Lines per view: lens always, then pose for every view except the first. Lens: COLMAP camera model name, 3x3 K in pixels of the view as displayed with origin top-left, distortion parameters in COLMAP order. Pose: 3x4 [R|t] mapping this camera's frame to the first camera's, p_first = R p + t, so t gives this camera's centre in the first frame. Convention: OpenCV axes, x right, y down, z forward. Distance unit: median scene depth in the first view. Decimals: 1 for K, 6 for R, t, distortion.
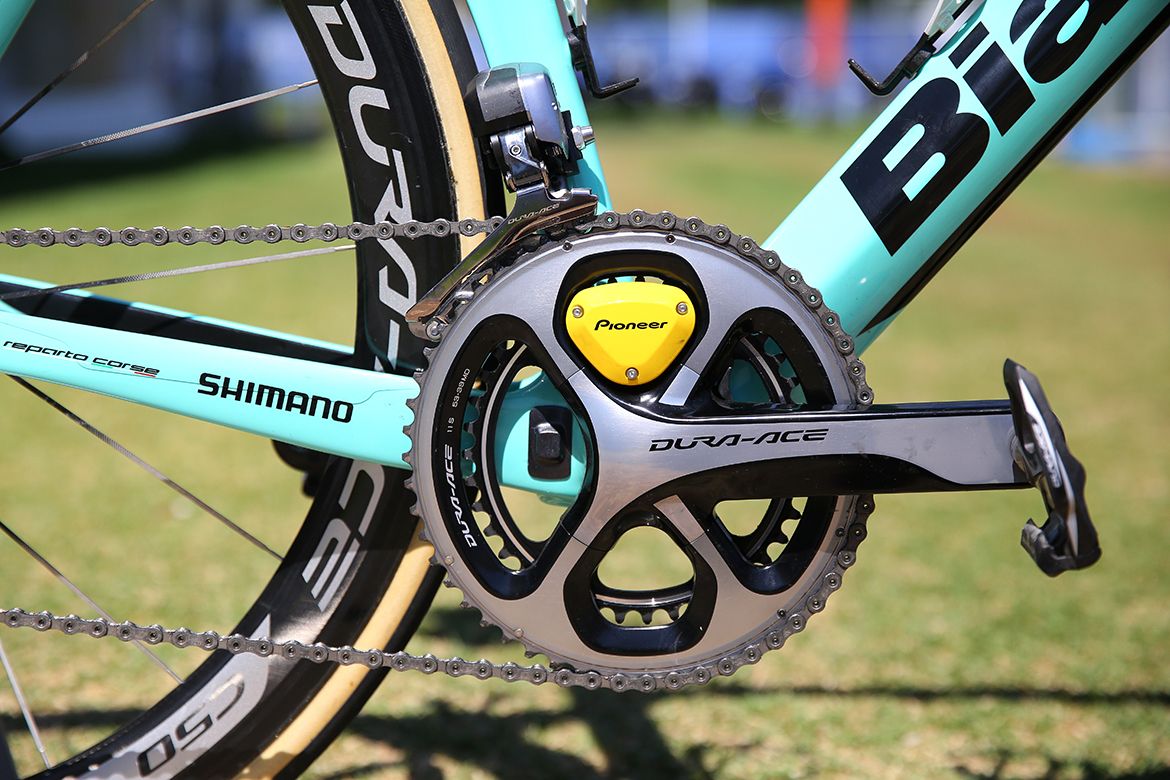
lens RADIAL K [[2328.5, 0, 585.0], [0, 2328.5, 390.0], [0, 0, 1]] dist [0.089503, 0.316351]
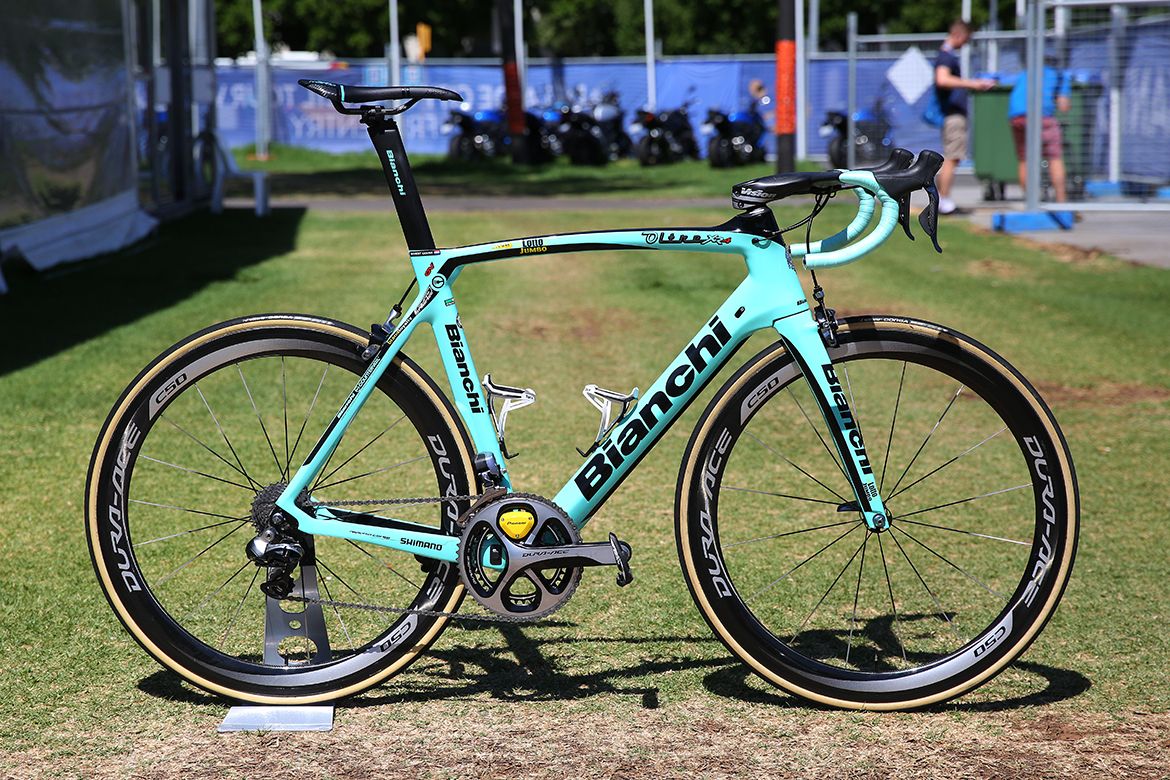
lens RADIAL K [[2328.5, 0, 585.0], [0, 2328.5, 390.0], [0, 0, 1]] dist [0.089503, 0.316351]
pose [[0.999672, -0.019353, 0.016794, 0.068959], [0.019838, 0.999378, -0.029169, -0.127279], [-0.016219, 0.029492, 0.999433, -2.686910]]
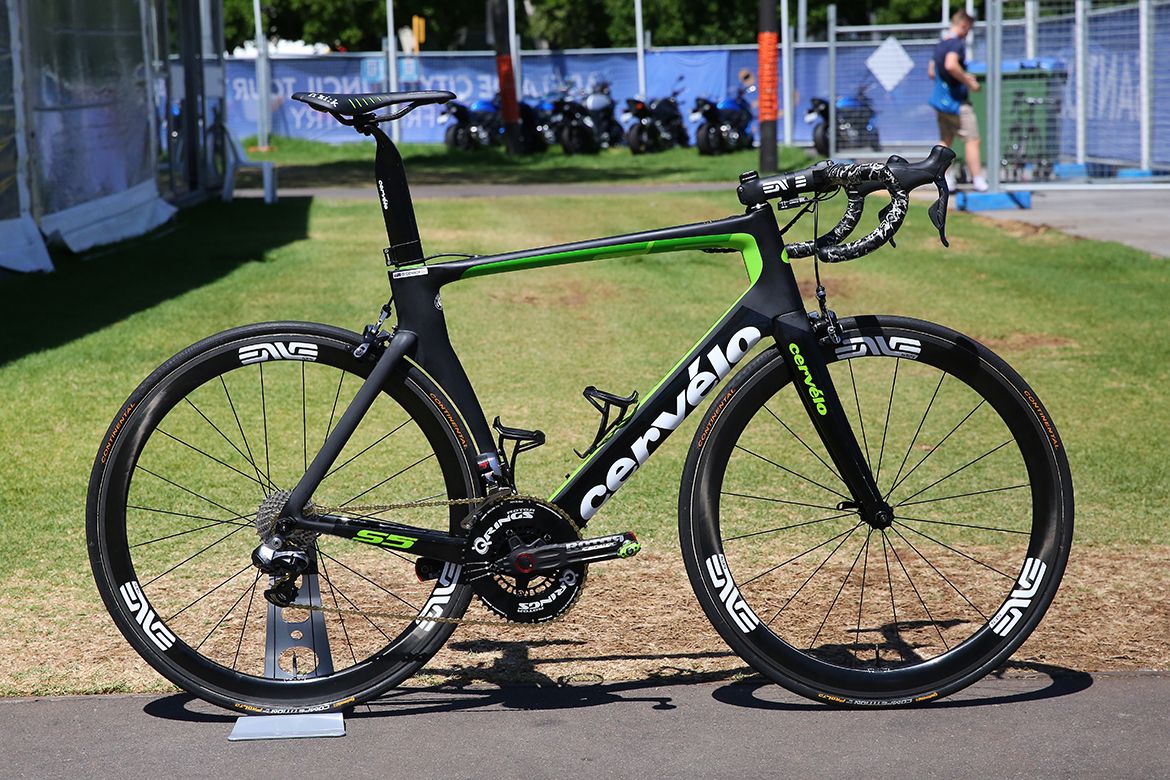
lens RADIAL K [[2328.5, 0, 585.0], [0, 2328.5, 390.0], [0, 0, 1]] dist [0.089503, 0.316351]
pose [[0.999405, -0.029633, 0.017655, 0.082500], [0.030058, 0.999253, -0.024302, -0.044007], [-0.016922, 0.024818, 0.999549, -3.305060]]
